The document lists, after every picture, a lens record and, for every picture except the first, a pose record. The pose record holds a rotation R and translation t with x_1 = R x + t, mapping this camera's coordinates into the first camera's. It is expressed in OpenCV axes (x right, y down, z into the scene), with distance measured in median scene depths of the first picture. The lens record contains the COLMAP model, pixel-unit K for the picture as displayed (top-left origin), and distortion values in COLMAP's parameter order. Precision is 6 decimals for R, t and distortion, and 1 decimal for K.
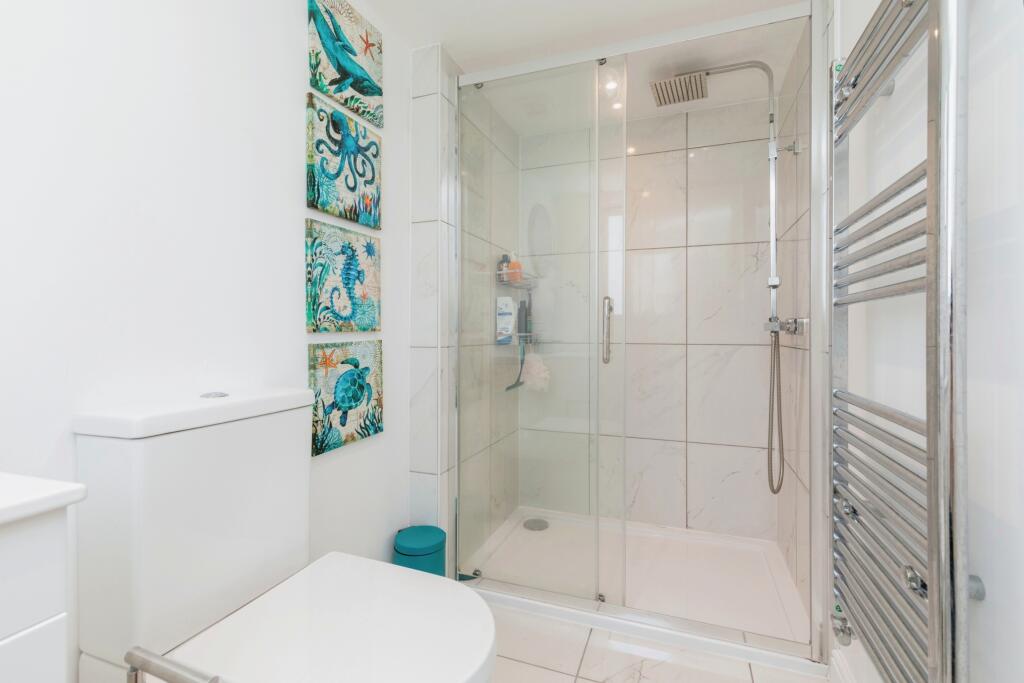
lens RADIAL K [[465.4, 0, 511.8], [0, 465.4, 336.7], [0, 0, 1]] dist [0.000196, 0.000300]
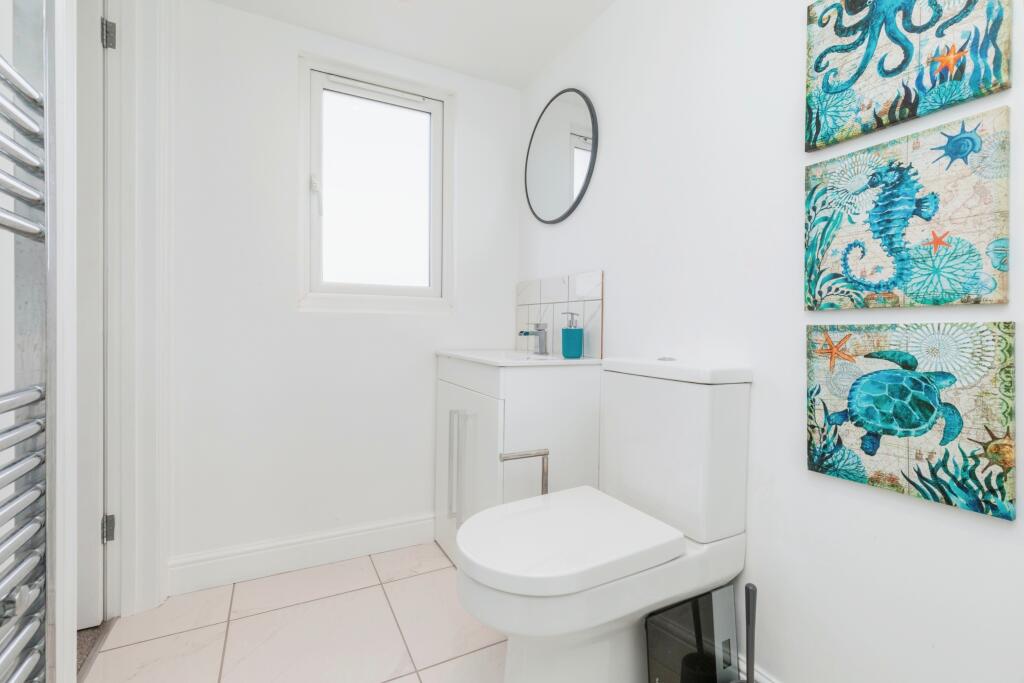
lens RADIAL K [[465.4, 0, 514.1], [0, 465.4, 331.1], [0, 0, 1]] dist [0.000196, 0.000300]
pose [[-0.671548, 0.003379, -0.740954, 0.445738], [-0.015003, 0.999723, 0.018156, 0.017296], [0.740810, 0.023309, -0.671311, 1.067167]]
